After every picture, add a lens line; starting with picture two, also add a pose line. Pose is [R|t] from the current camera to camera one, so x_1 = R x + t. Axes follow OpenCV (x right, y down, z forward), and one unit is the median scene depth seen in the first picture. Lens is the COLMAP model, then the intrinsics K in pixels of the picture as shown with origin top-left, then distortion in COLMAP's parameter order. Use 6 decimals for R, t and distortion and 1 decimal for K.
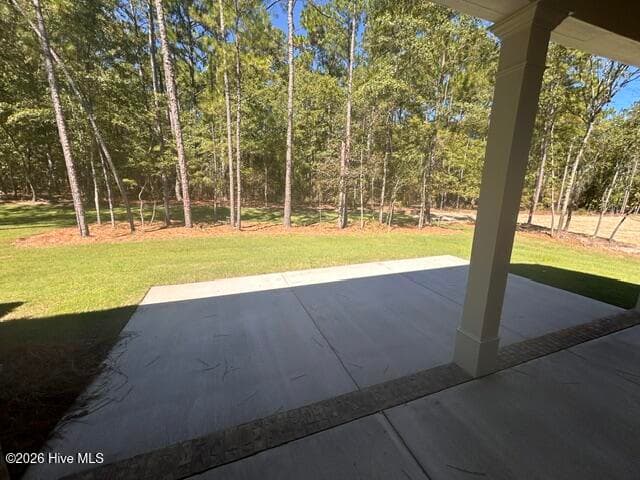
lens RADIAL K [[259.3, 0, 320.0], [0, 259.3, 240.0], [0, 0, 1]] dist [-0.001227, 0.000117]
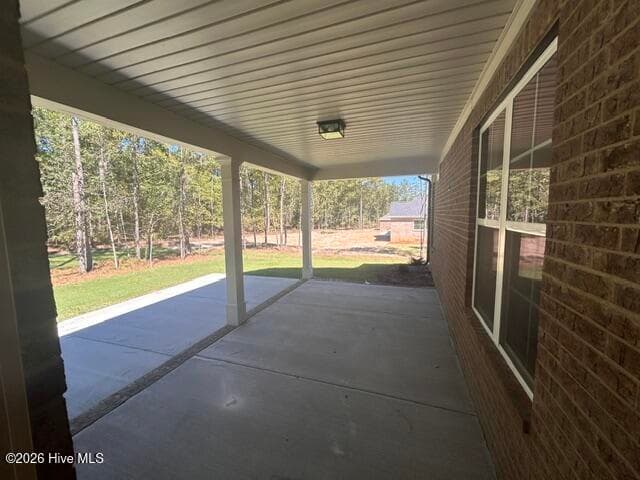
lens RADIAL K [[259.3, 0, 320.0], [0, 259.3, 240.0], [0, 0, 1]] dist [-0.001227, 0.000117]
pose [[0.636880, -0.100976, 0.764321, -0.057774], [0.182702, 0.982914, -0.022383, 0.007321], [-0.749002, 0.153898, 0.644447, -0.108988]]
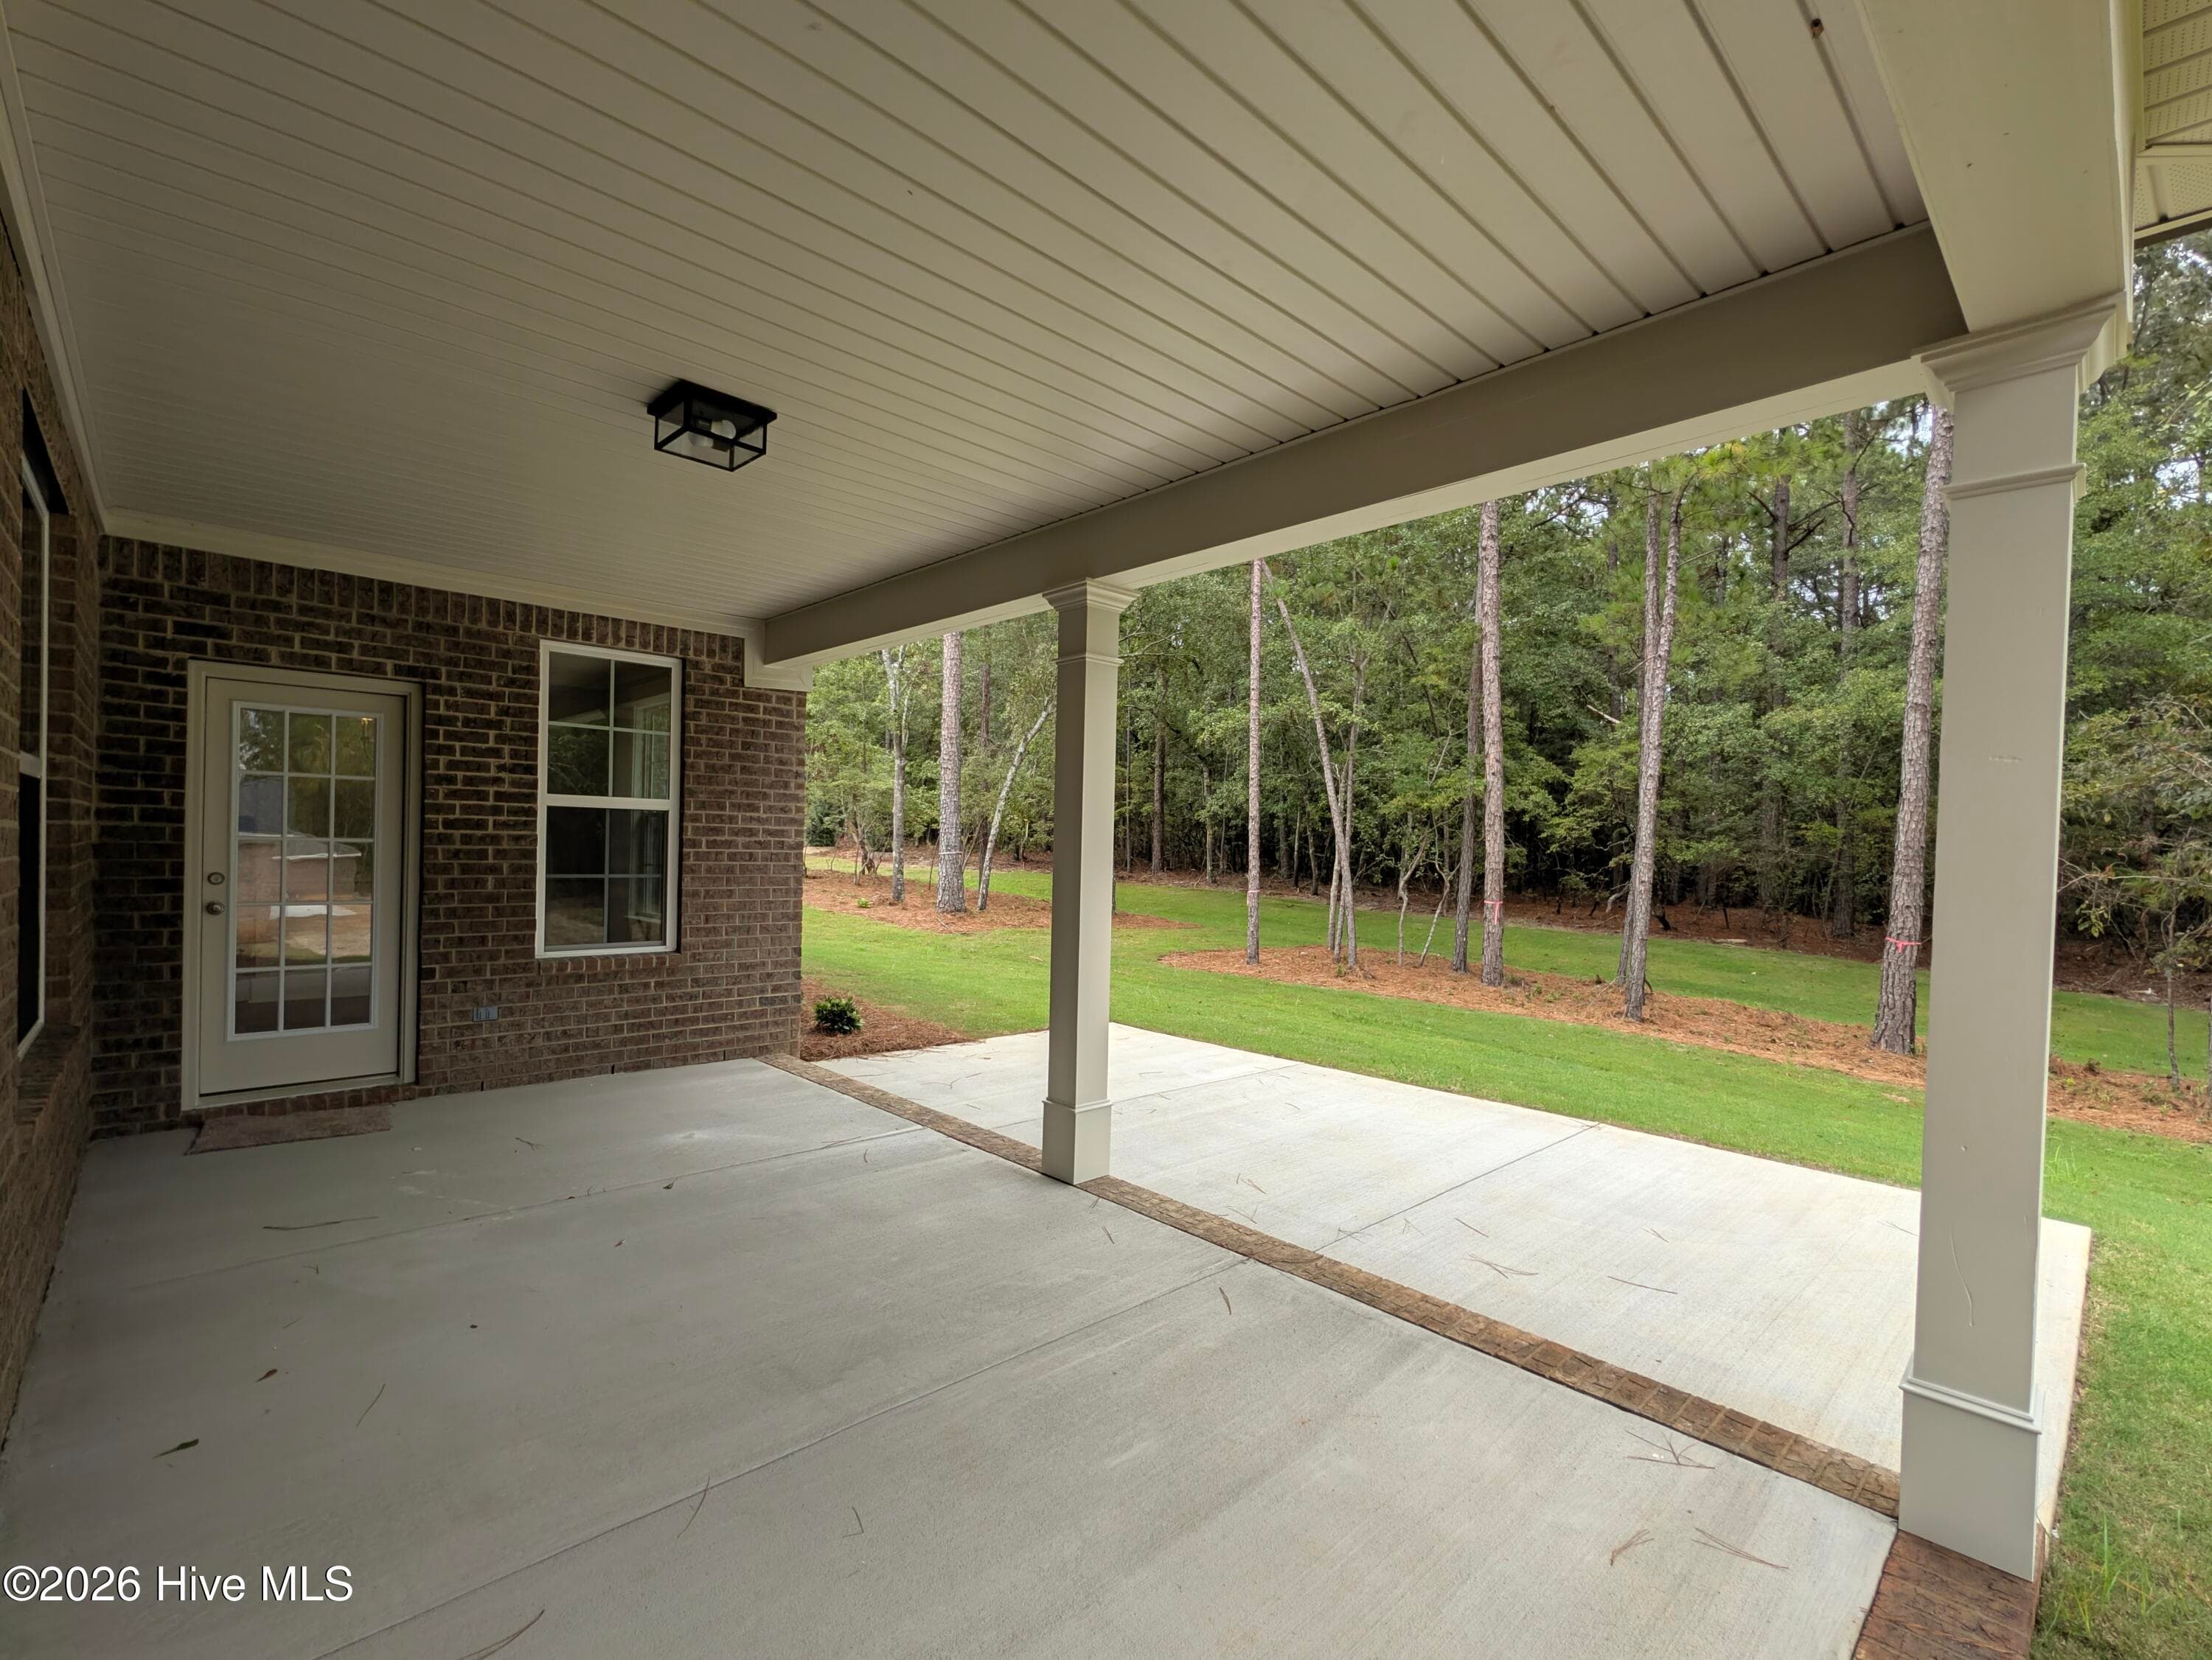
lens RADIAL K [[987.8, 0, 1088.2], [0, 987.8, 863.7], [0, 0, 1]] dist [-0.001173, -0.000094]
pose [[0.377885, 0.010536, -0.925793, 0.342309], [-0.210927, 0.974620, -0.075003, 0.004357], [0.901506, 0.223617, 0.370516, 0.022291]]
